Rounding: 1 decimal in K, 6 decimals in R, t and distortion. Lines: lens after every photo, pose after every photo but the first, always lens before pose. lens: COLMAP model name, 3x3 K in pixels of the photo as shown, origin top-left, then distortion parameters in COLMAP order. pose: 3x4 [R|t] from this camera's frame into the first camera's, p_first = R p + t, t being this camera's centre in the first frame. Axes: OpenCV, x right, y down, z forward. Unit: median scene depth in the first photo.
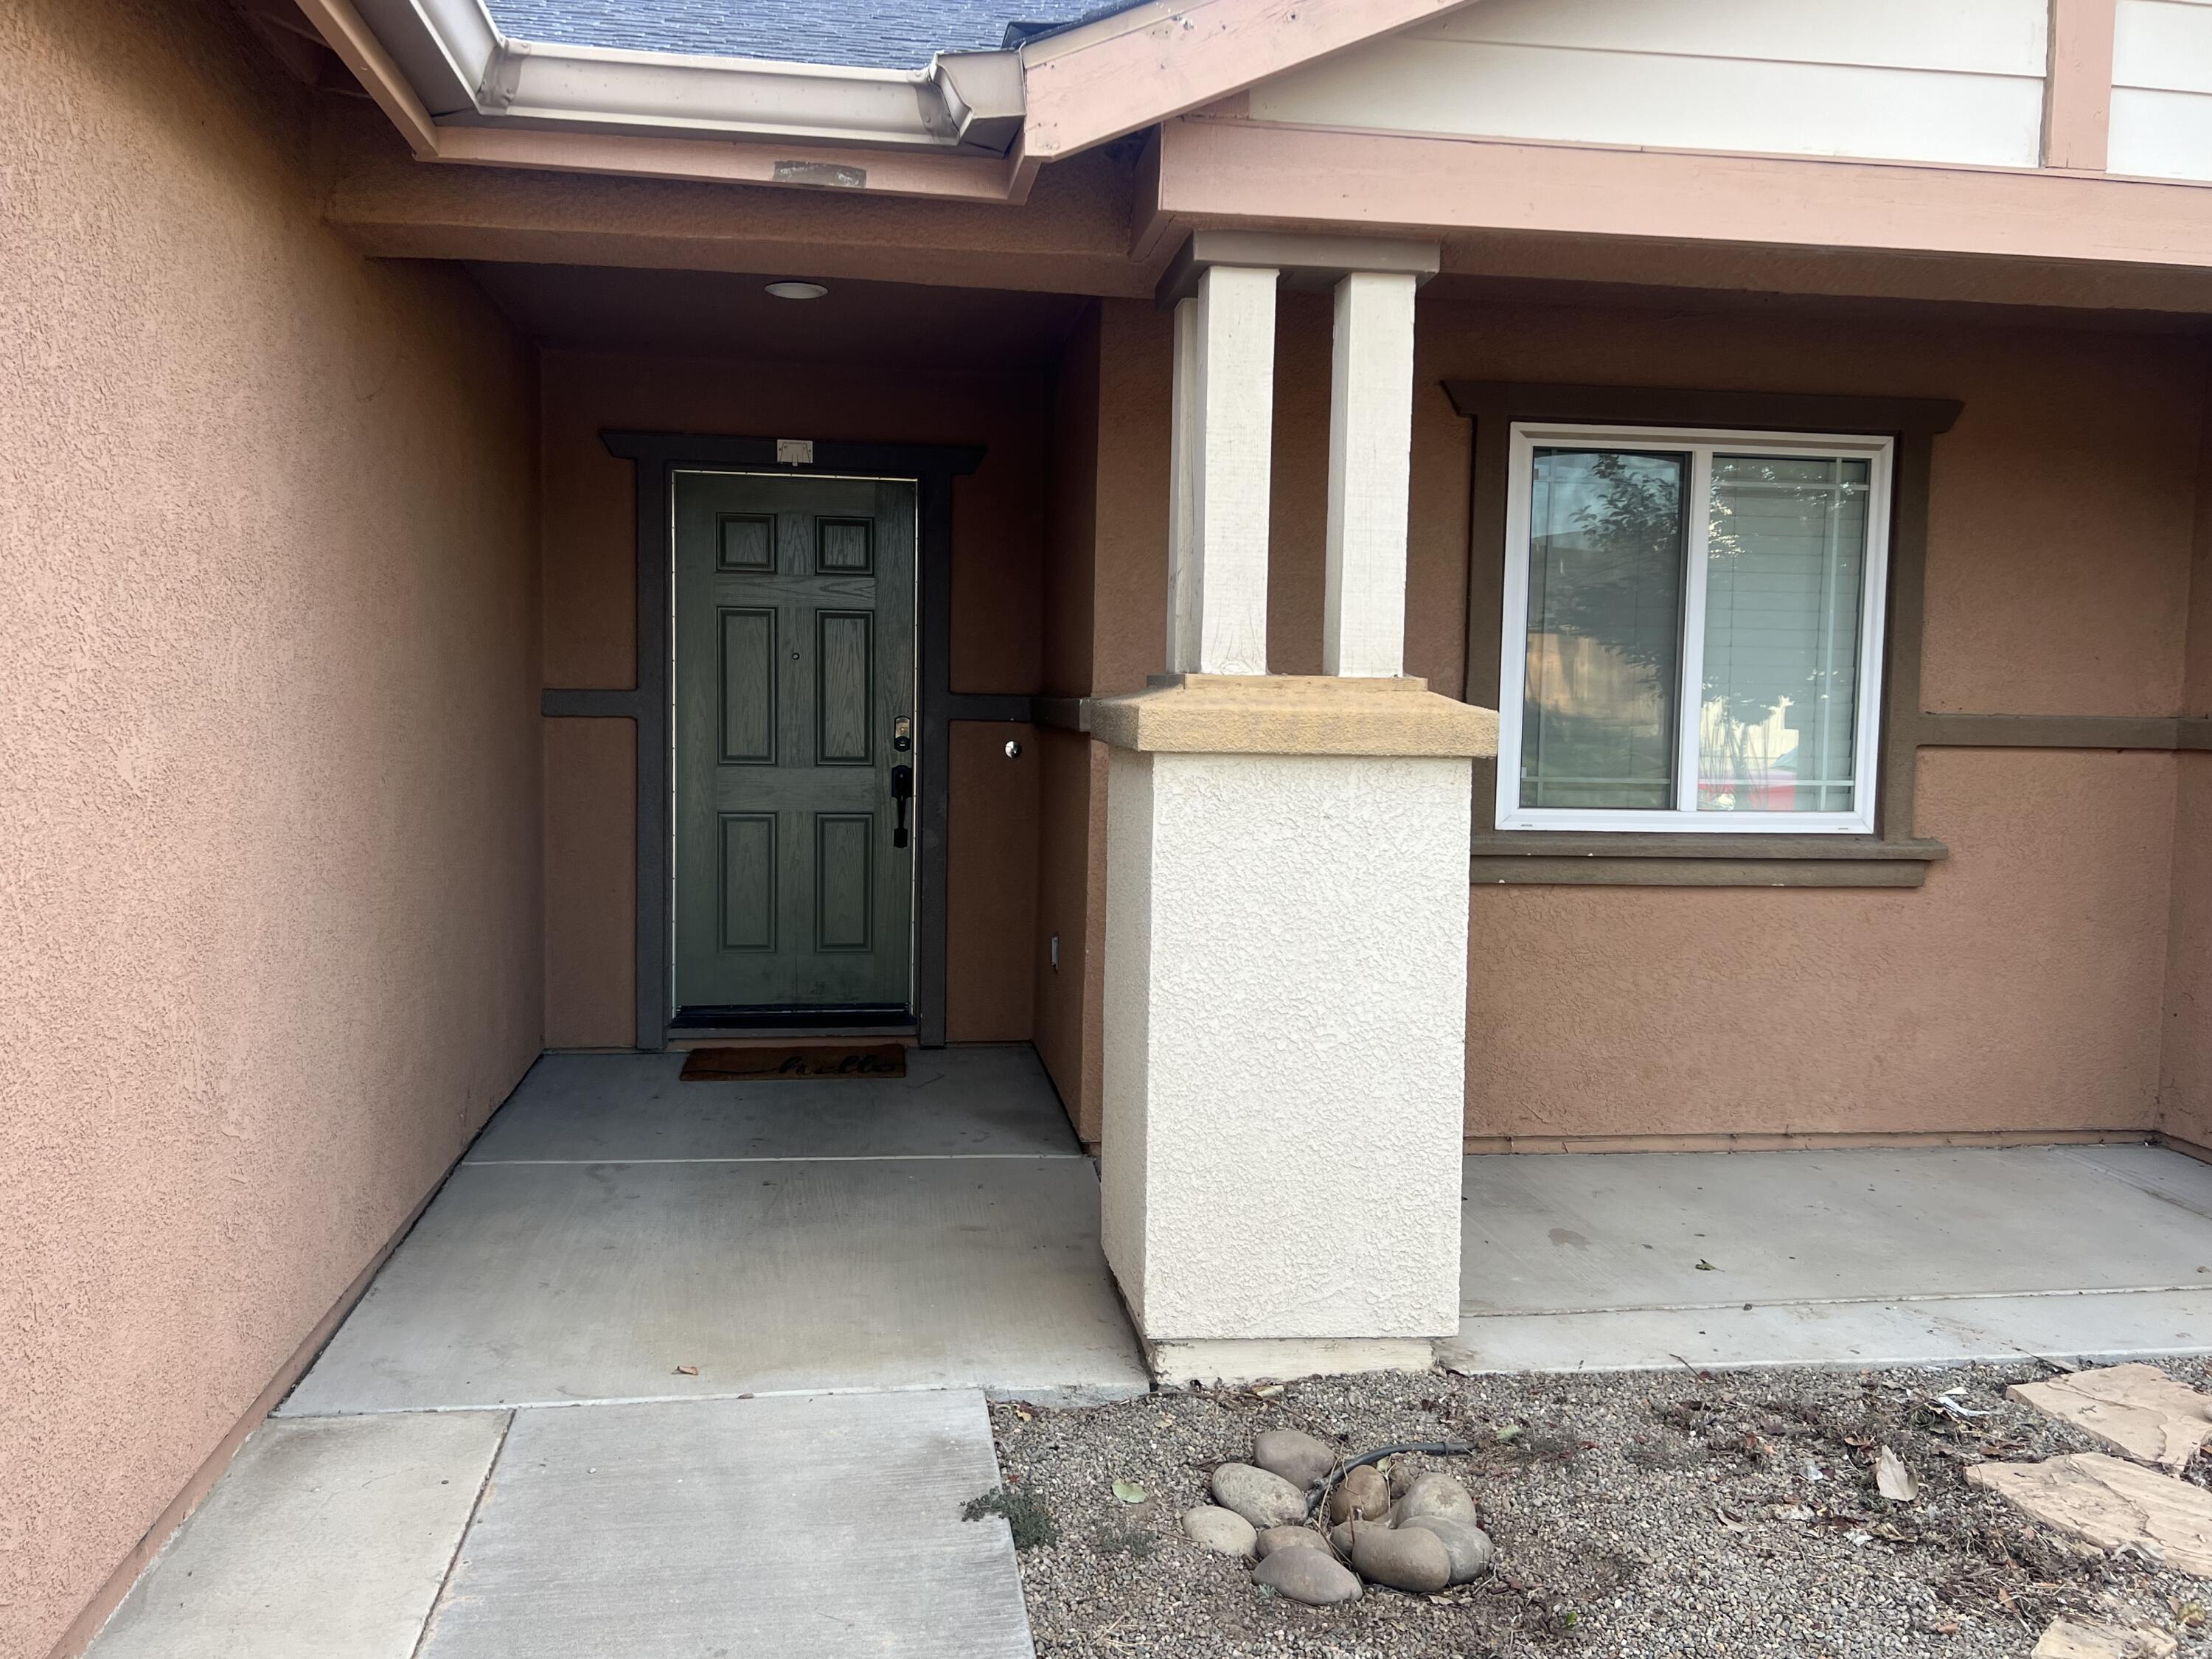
lens RADIAL K [[1849.6, 0, 1106.0], [0, 1849.6, 829.5], [0, 0, 1]] dist [0.035489, -0.003935]
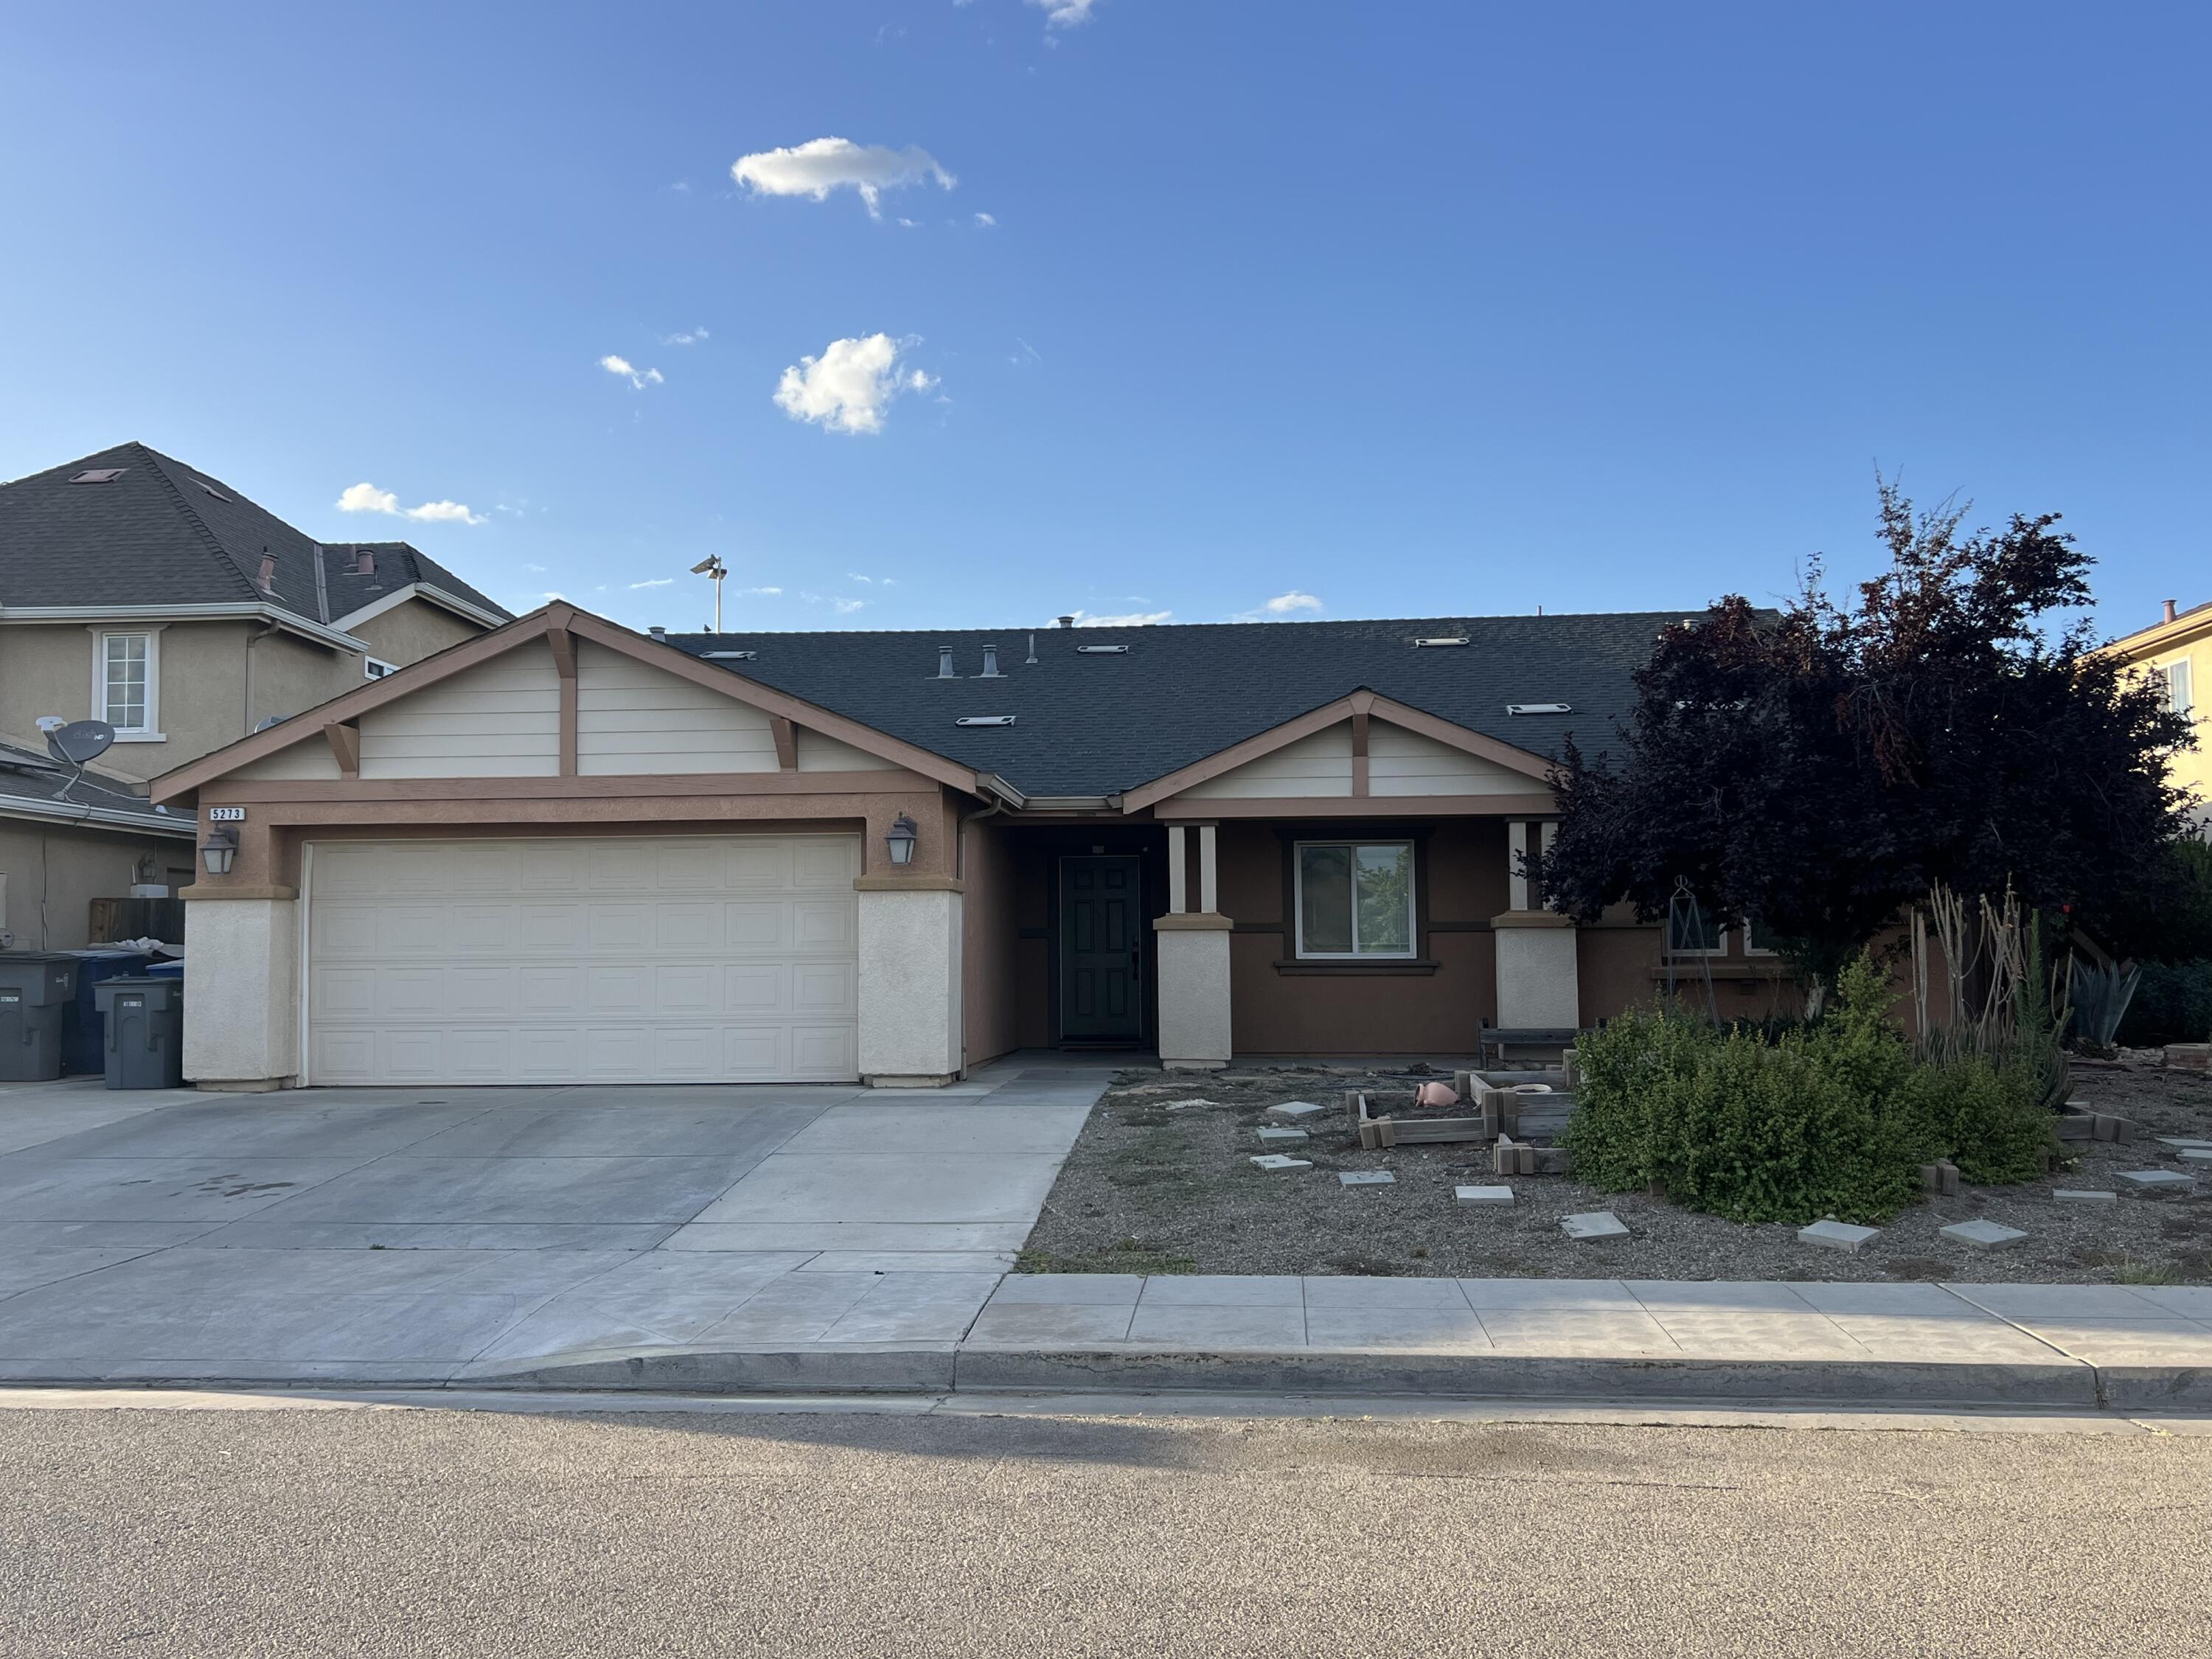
lens RADIAL K [[1931.5, 0, 1106.0], [0, 1931.5, 829.5], [0, 0, 1]] dist [0.000686, 0.000017]
pose [[0.977889, -0.040747, -0.205116, 0.590872], [0.010266, 0.989005, -0.147529, 0.277024], [0.208872, 0.142161, 0.967555, -2.465968]]
